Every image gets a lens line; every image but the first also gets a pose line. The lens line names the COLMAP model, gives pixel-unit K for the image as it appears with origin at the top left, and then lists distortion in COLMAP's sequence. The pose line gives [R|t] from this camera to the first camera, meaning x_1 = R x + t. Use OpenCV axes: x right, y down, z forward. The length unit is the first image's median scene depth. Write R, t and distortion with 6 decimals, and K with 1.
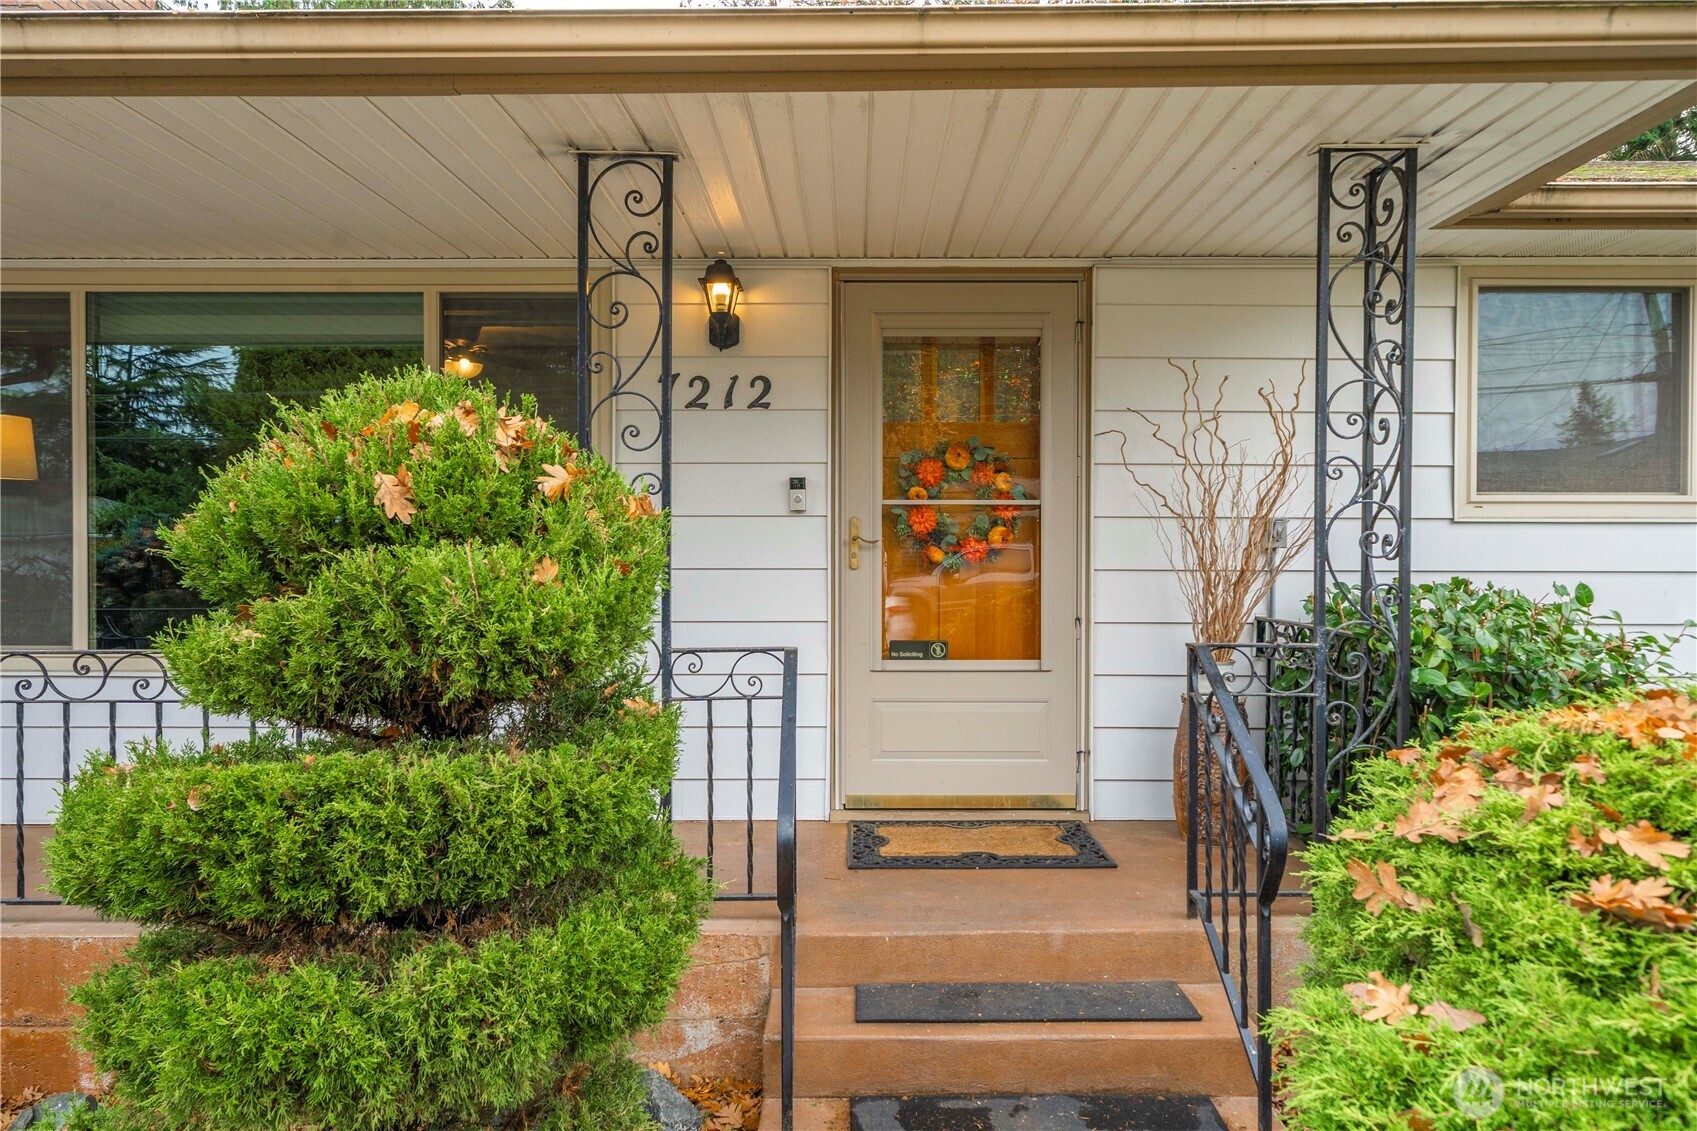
lens RADIAL K [[1083.4, 0, 849.5], [0, 1083.4, 555.9], [0, 0, 1]] dist [0.001985, 0.000313]
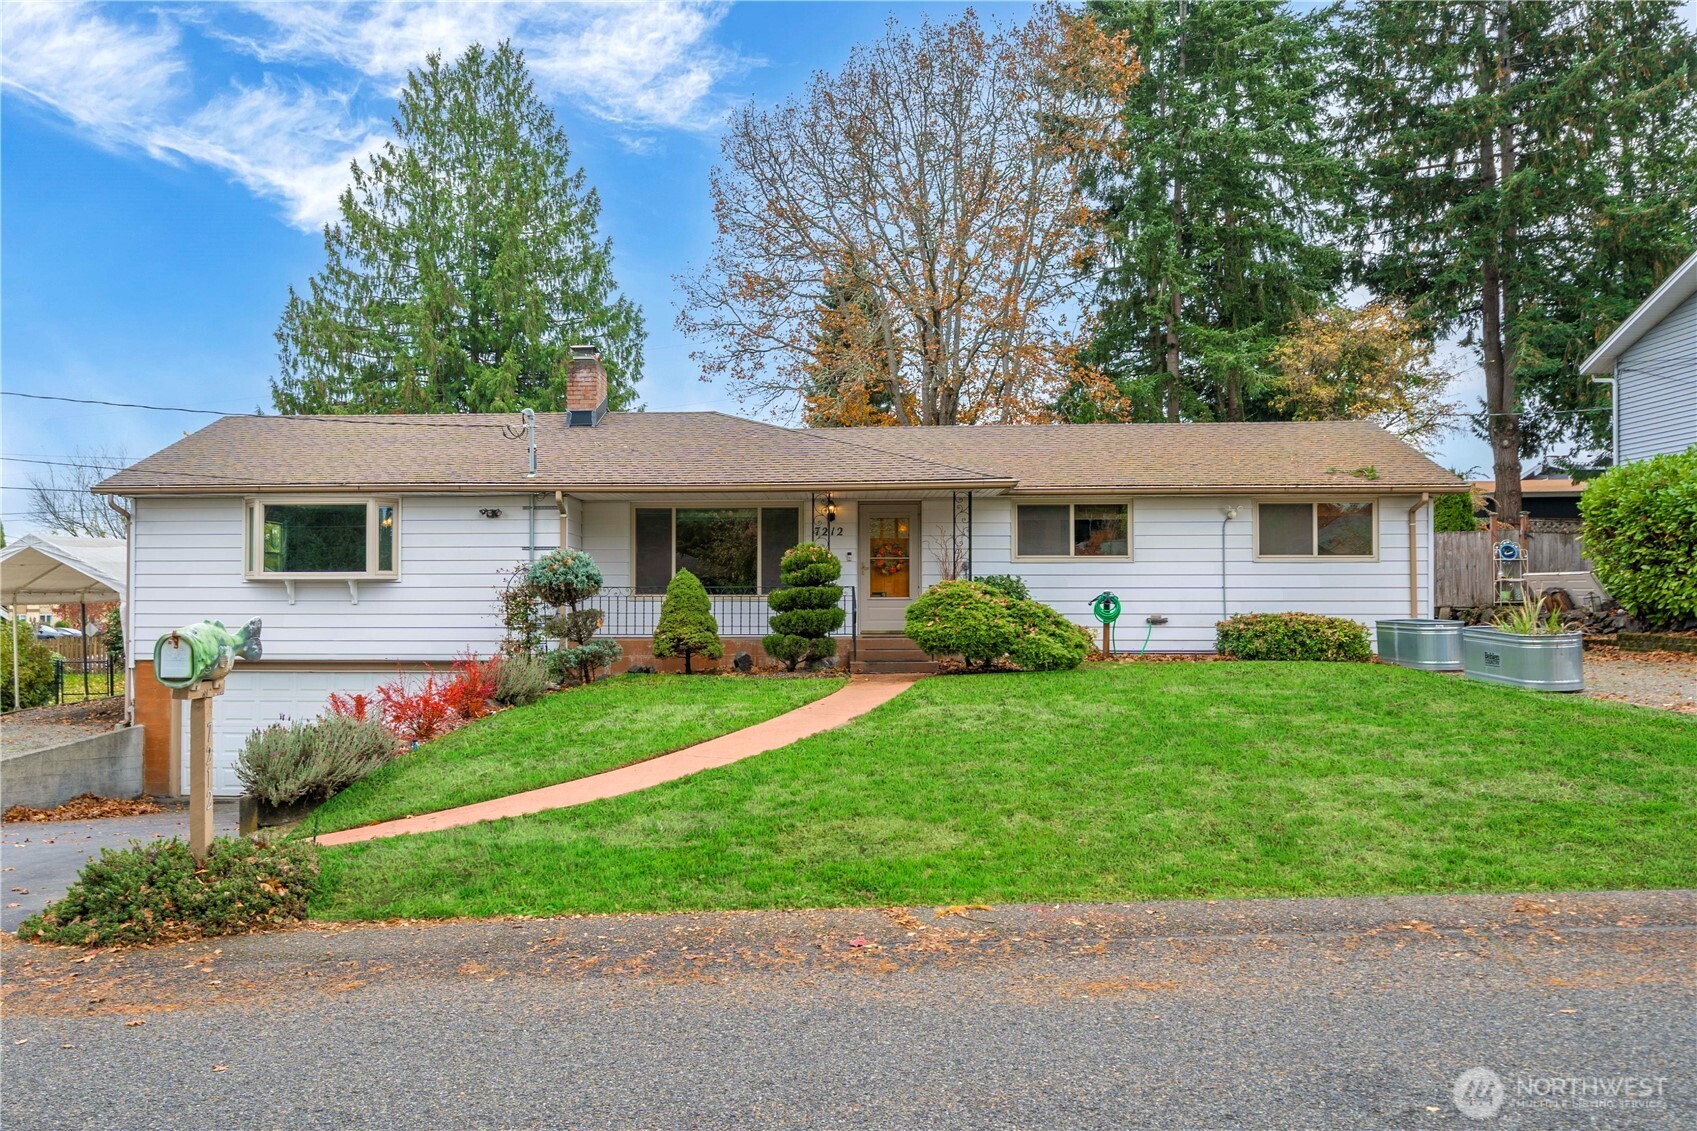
lens RADIAL K [[1083.4, 0, 848.4], [0, 1083.4, 571.4], [0, 0, 1]] dist [0.001985, 0.000313]
pose [[0.999931, -0.003693, 0.011173, -0.096844], [0.004099, 0.999322, -0.036600, 0.147813], [-0.011030, 0.036643, 0.999268, -3.069067]]
